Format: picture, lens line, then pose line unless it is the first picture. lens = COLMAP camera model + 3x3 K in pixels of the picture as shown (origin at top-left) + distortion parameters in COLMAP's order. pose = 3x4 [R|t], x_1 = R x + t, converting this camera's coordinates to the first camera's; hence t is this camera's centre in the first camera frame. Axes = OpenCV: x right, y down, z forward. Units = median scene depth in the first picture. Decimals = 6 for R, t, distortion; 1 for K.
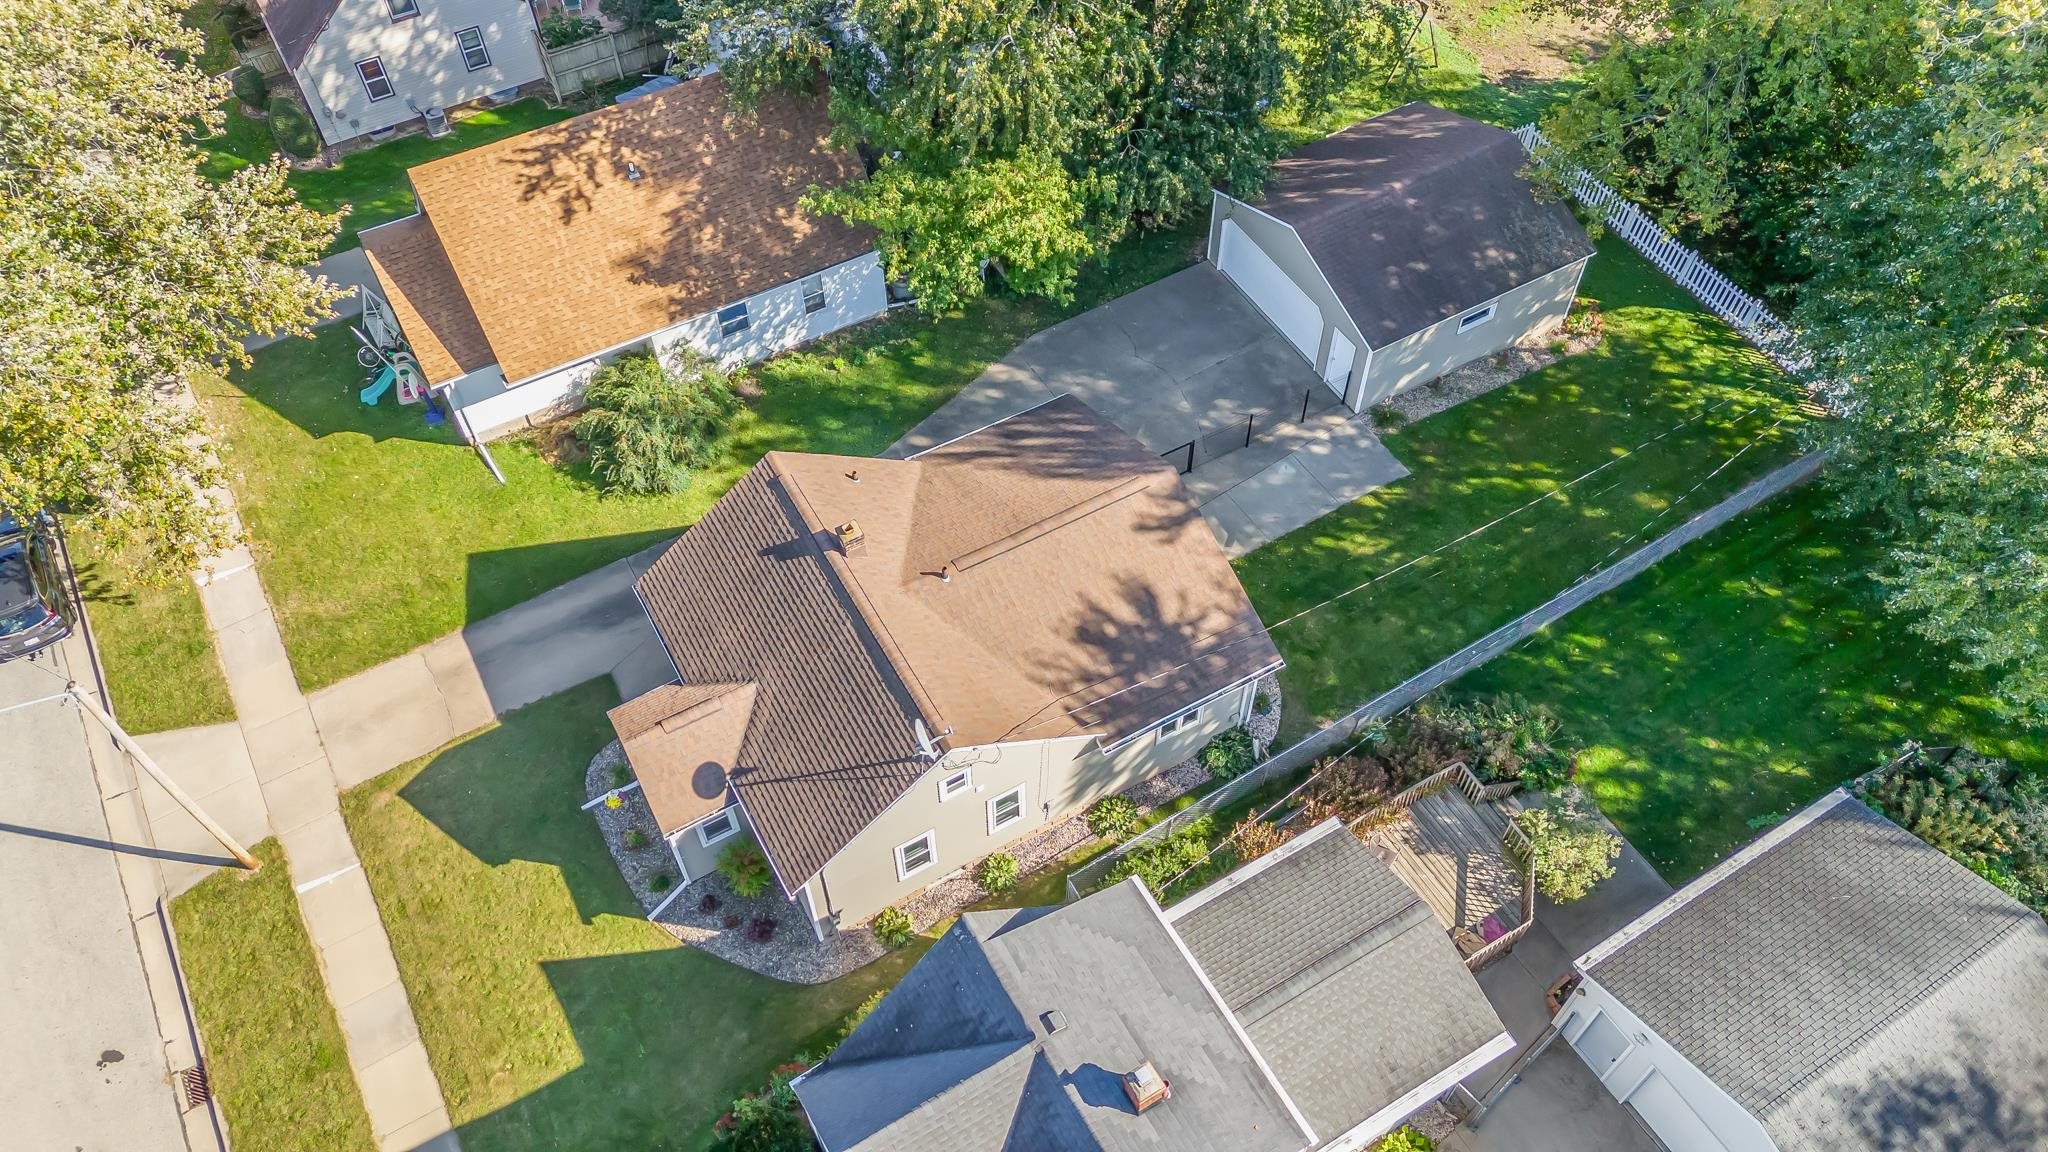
lens RADIAL K [[1516.2, 0, 1027.7], [0, 1516.2, 559.8], [0, 0, 1]] dist [0.095193, -0.096310]
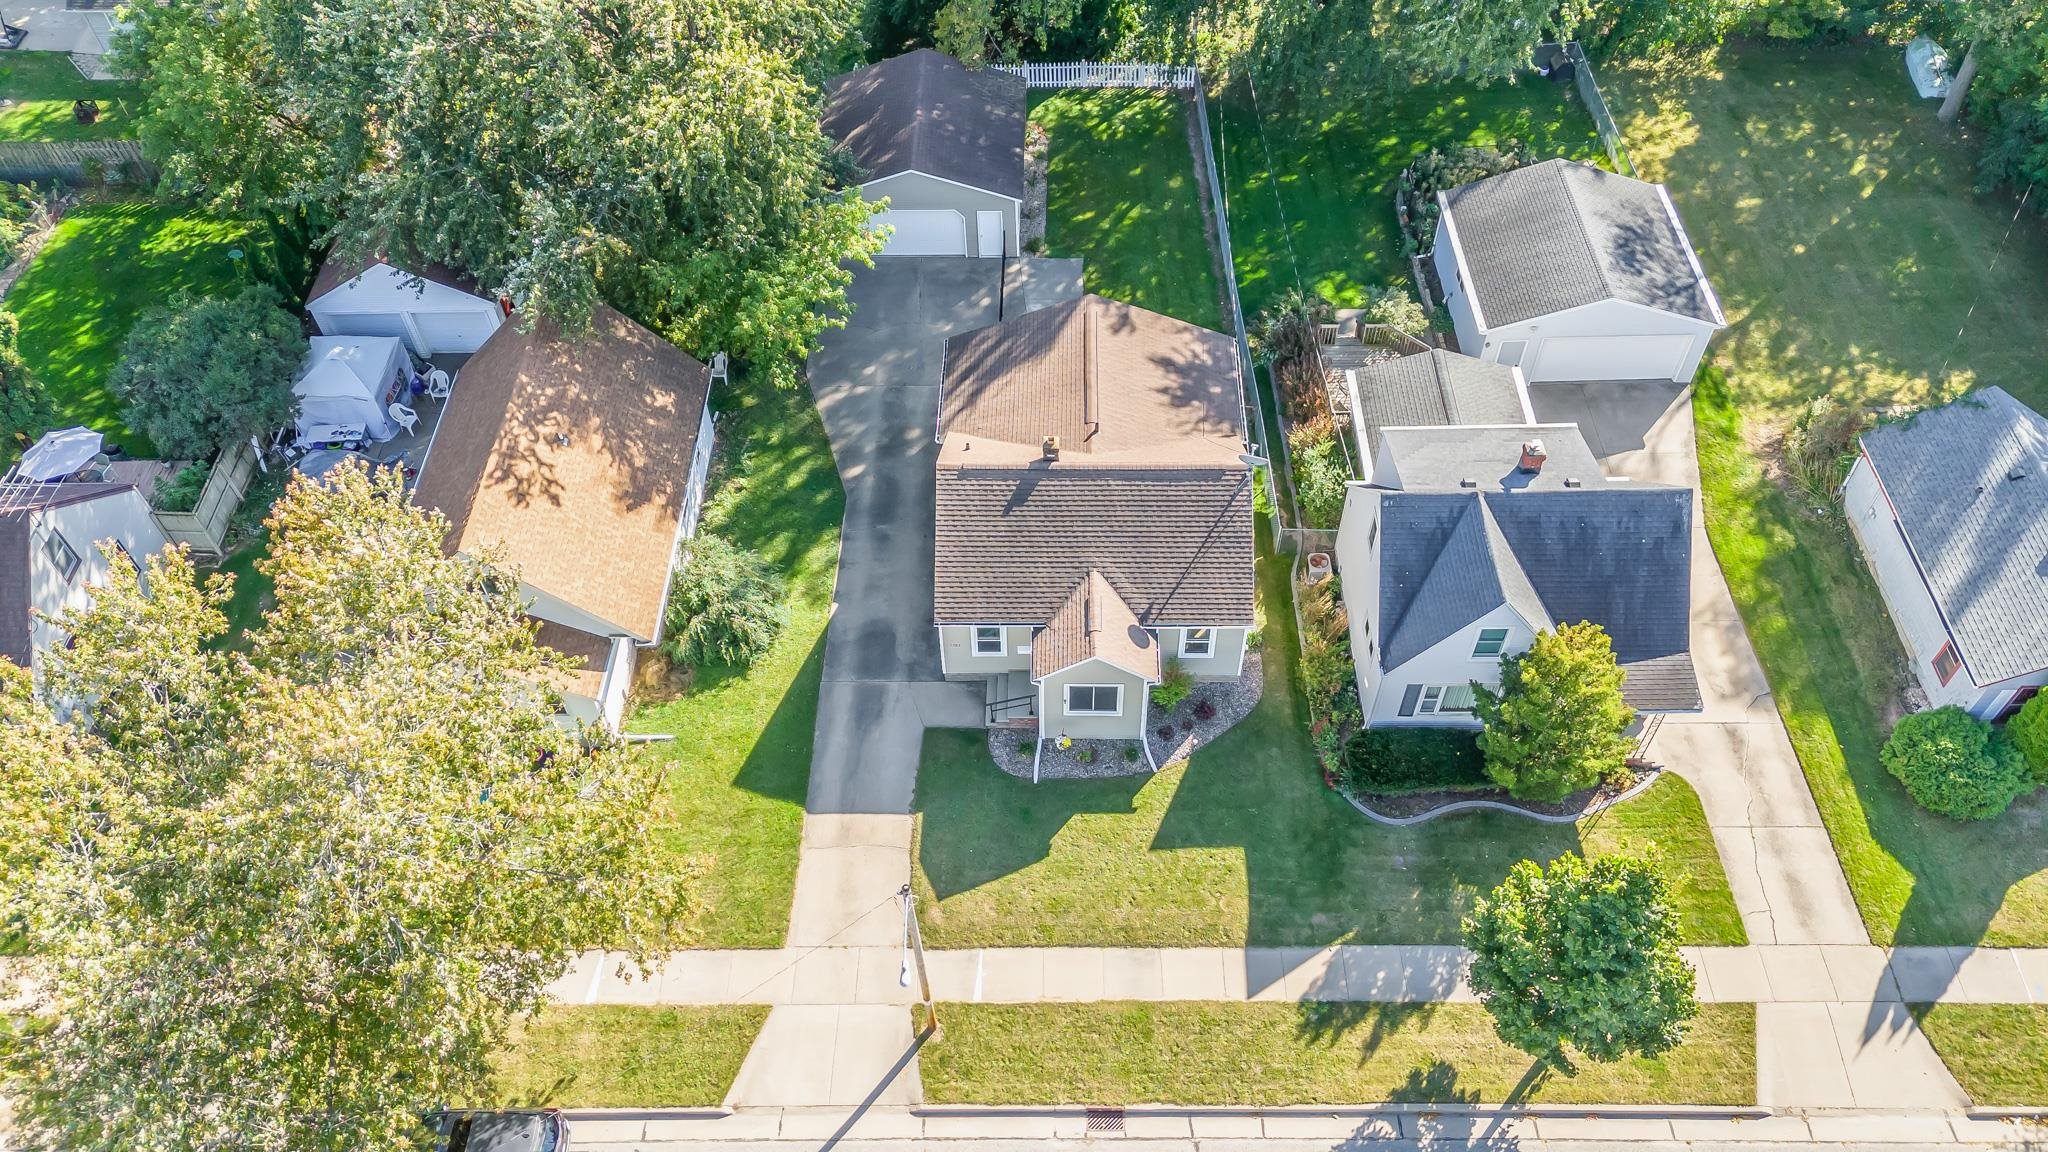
lens RADIAL K [[1516.2, 0, 1027.7], [0, 1516.2, 559.8], [0, 0, 1]] dist [0.095193, -0.096310]
pose [[0.505825, -0.663436, 0.551357, -0.792271], [0.696328, 0.691290, 0.192991, -0.185772], [-0.509184, 0.286306, 0.811641, -0.022700]]
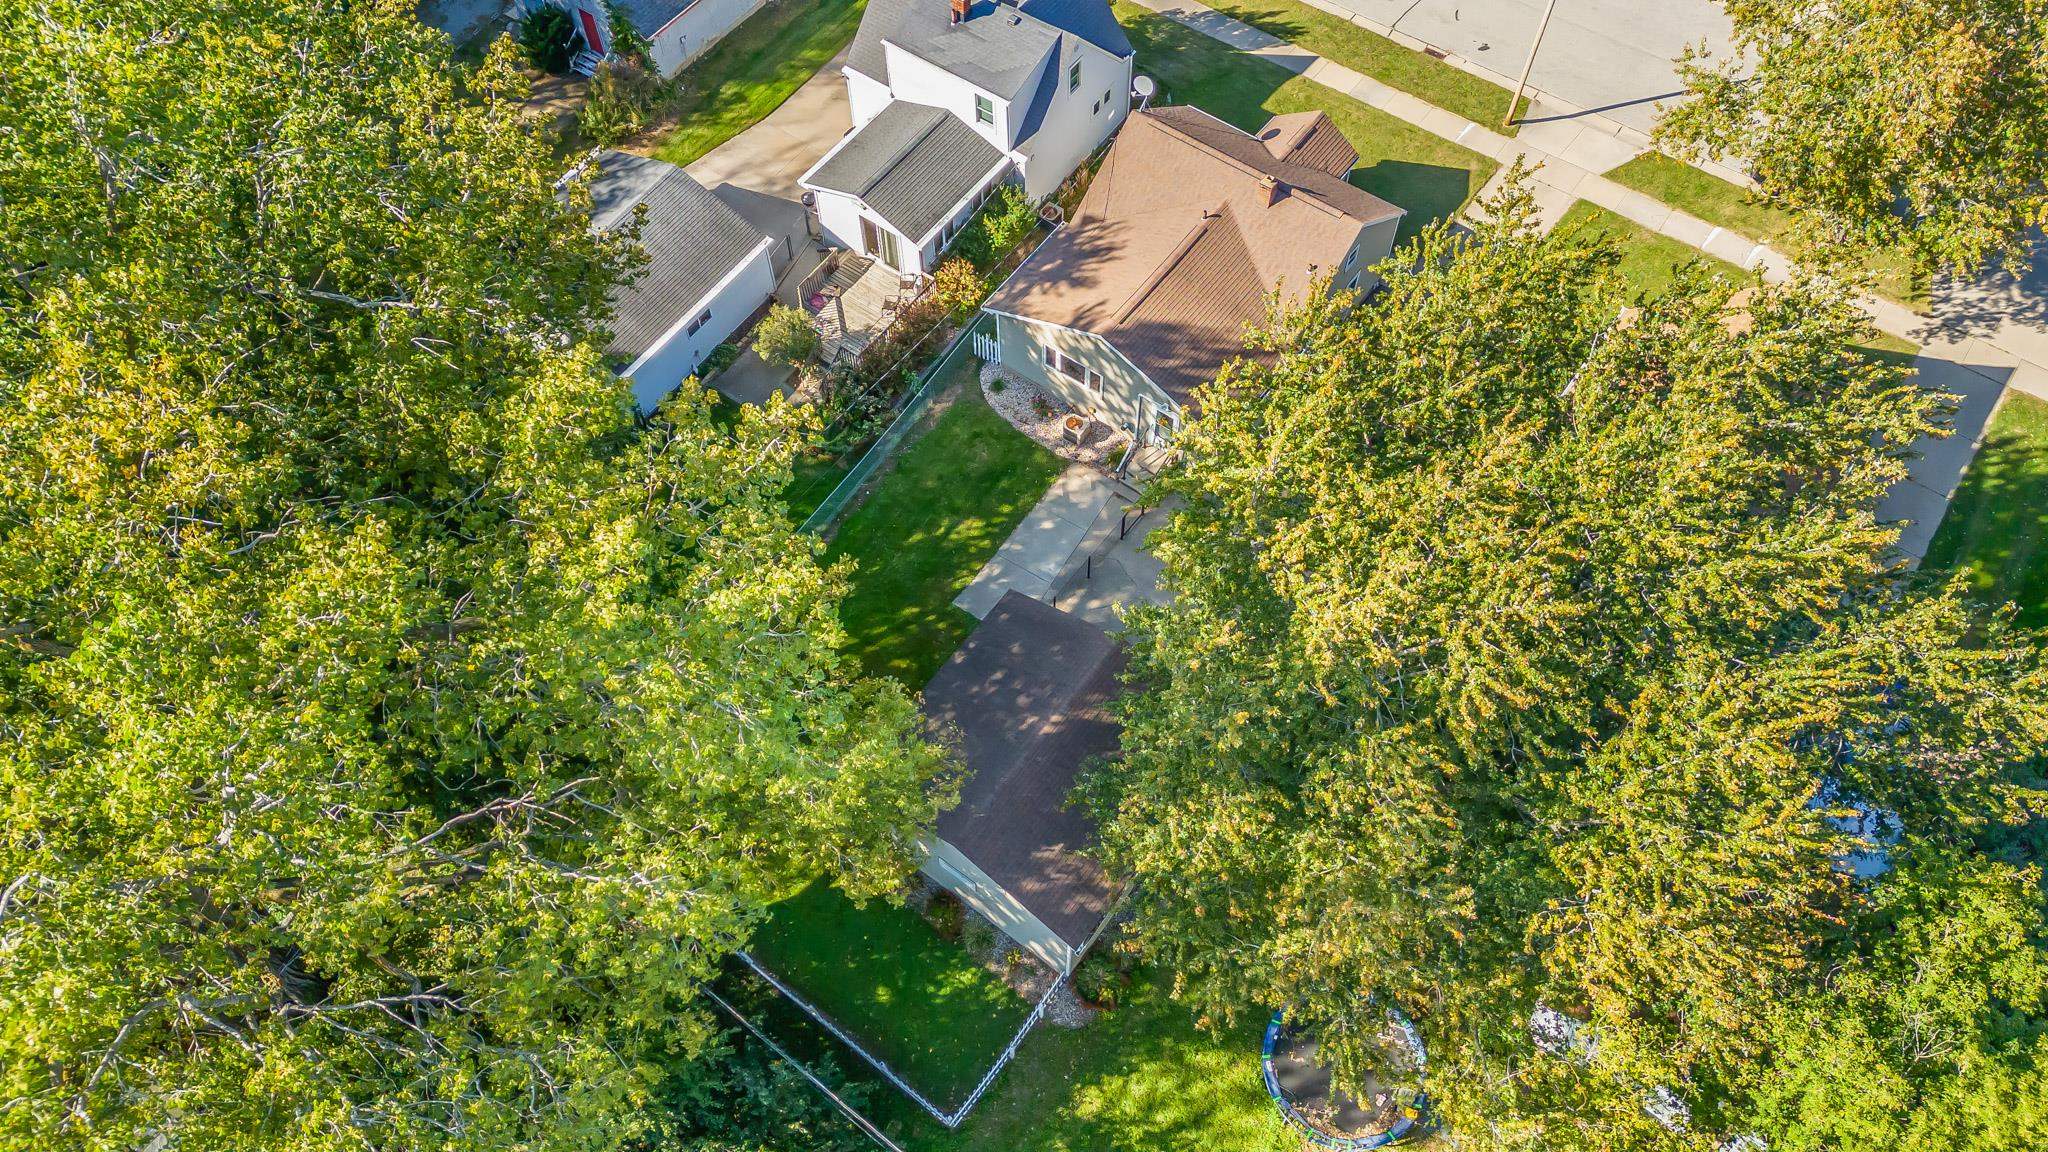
lens RADIAL K [[1516.2, 0, 1027.7], [0, 1516.2, 559.8], [0, 0, 1]] dist [0.095193, -0.096310]
pose [[-0.914588, 0.343002, -0.214191, 0.480077], [-0.314765, -0.271309, 0.909568, -1.225191], [0.253871, 0.899300, 0.356102, 0.646378]]
